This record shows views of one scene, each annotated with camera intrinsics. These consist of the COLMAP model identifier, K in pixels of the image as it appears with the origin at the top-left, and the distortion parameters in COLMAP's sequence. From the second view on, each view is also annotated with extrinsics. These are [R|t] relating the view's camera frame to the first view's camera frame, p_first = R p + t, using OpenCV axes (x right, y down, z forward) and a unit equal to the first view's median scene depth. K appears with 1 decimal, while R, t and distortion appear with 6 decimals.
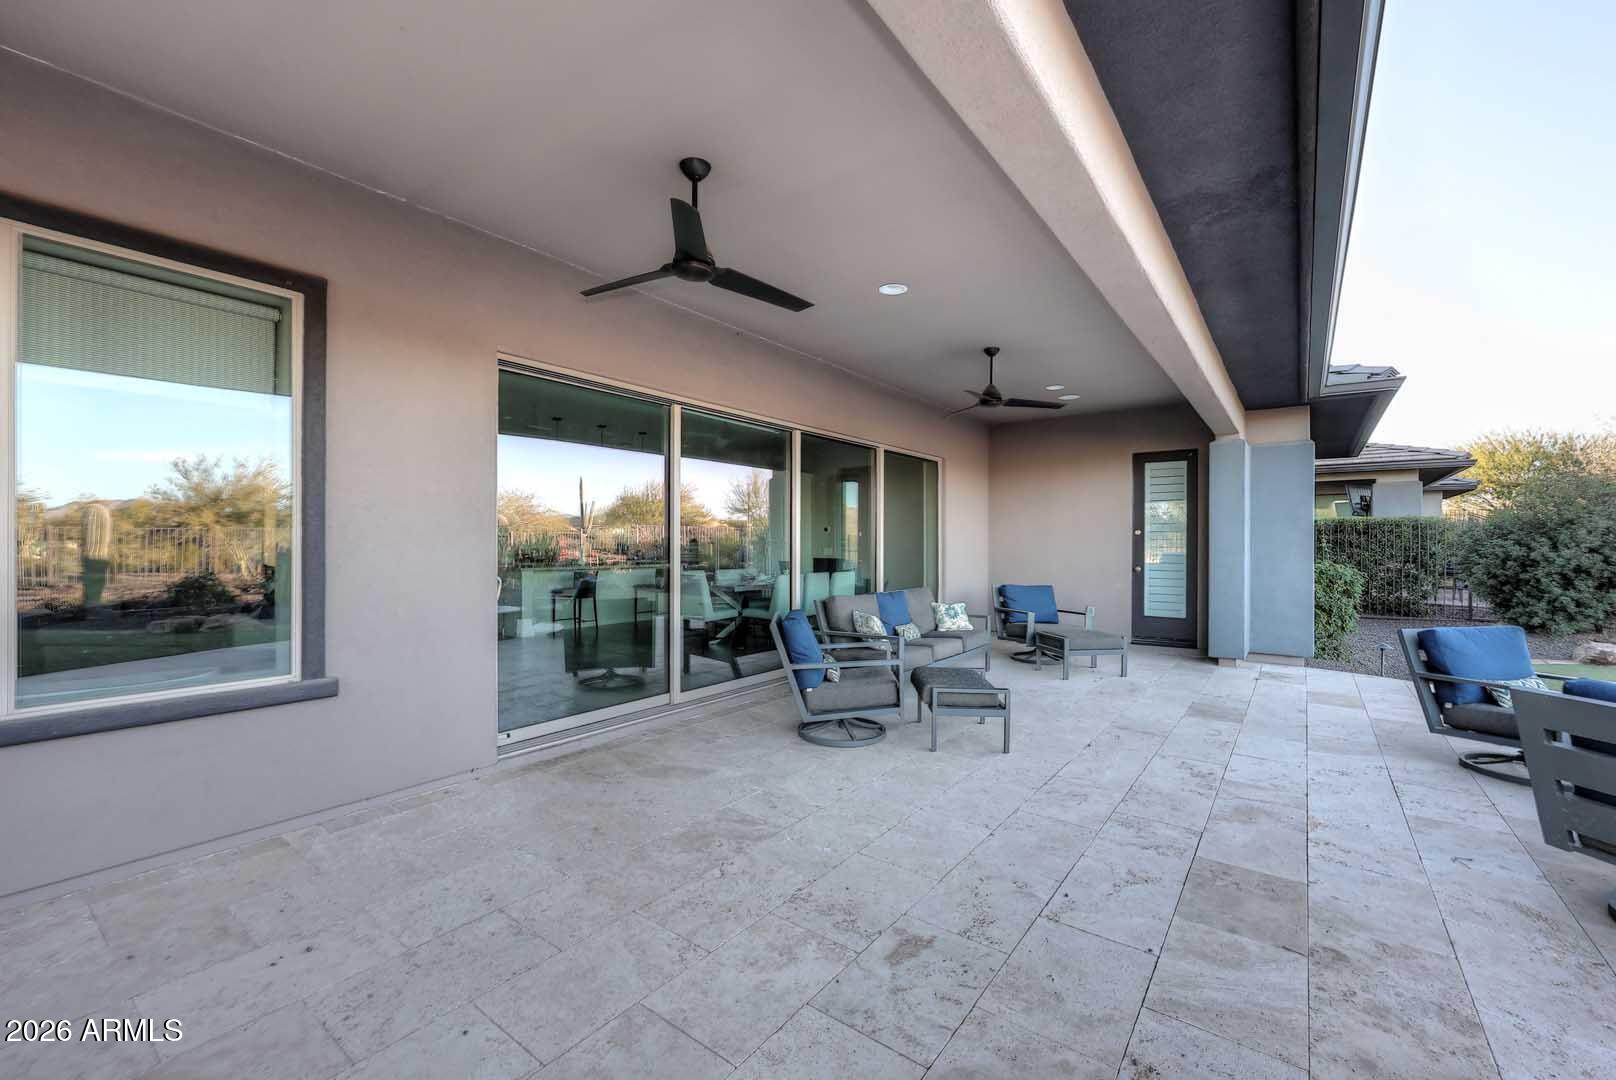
lens RADIAL K [[673.6, 0, 816.3], [0, 673.6, 543.9], [0, 0, 1]] dist [0.005869, 0.000371]
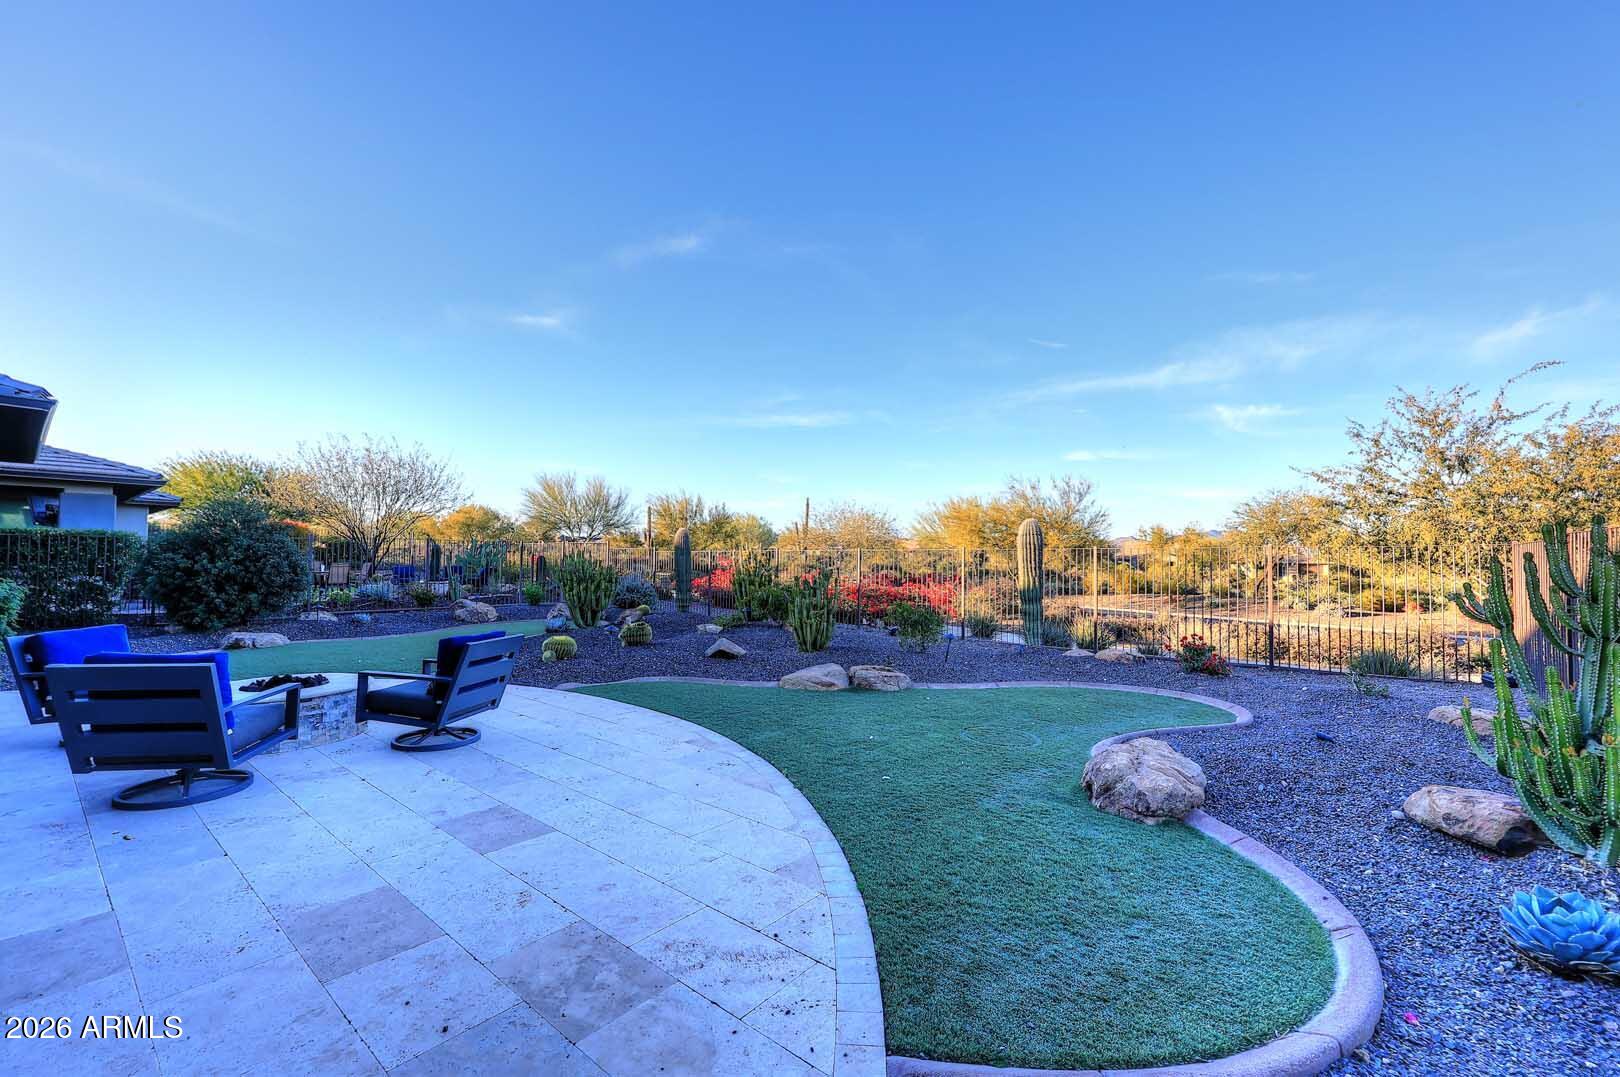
lens RADIAL K [[675.3, 0, 809.7], [0, 675.3, 535.4], [0, 0, 1]] dist [0.005869, 0.000371]
pose [[0.078743, 0.031451, 0.996399, -0.067202], [-0.002689, 0.999505, -0.031337, -0.003744], [-0.996891, -0.000212, 0.078789, -0.184993]]
